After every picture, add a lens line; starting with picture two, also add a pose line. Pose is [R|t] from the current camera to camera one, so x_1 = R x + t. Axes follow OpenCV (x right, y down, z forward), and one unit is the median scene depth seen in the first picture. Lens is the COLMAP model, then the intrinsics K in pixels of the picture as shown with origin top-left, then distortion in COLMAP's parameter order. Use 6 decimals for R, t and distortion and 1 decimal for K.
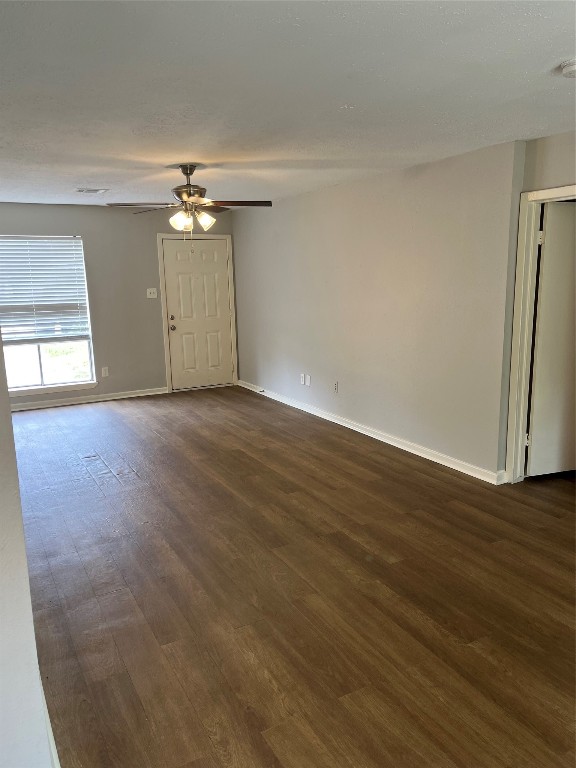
lens RADIAL K [[580.3, 0, 288.4], [0, 580.3, 384.6], [0, 0, 1]] dist [0.039142, -0.013041]
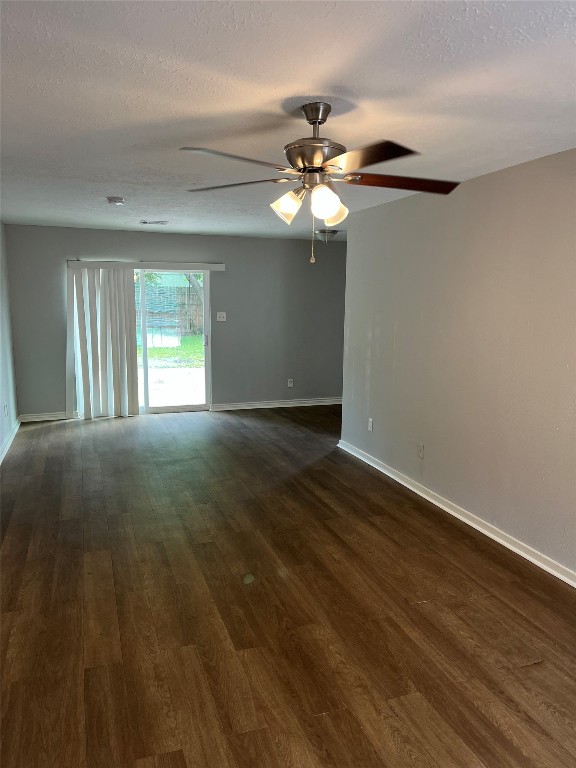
lens RADIAL K [[580.3, 0, 288.1], [0, 580.3, 383.7], [0, 0, 1]] dist [0.039142, -0.013041]
pose [[-0.986431, -0.013356, 0.163631, -0.222473], [0.042226, 0.942515, 0.331485, -0.287486], [-0.158652, 0.333897, -0.929162, 1.483391]]
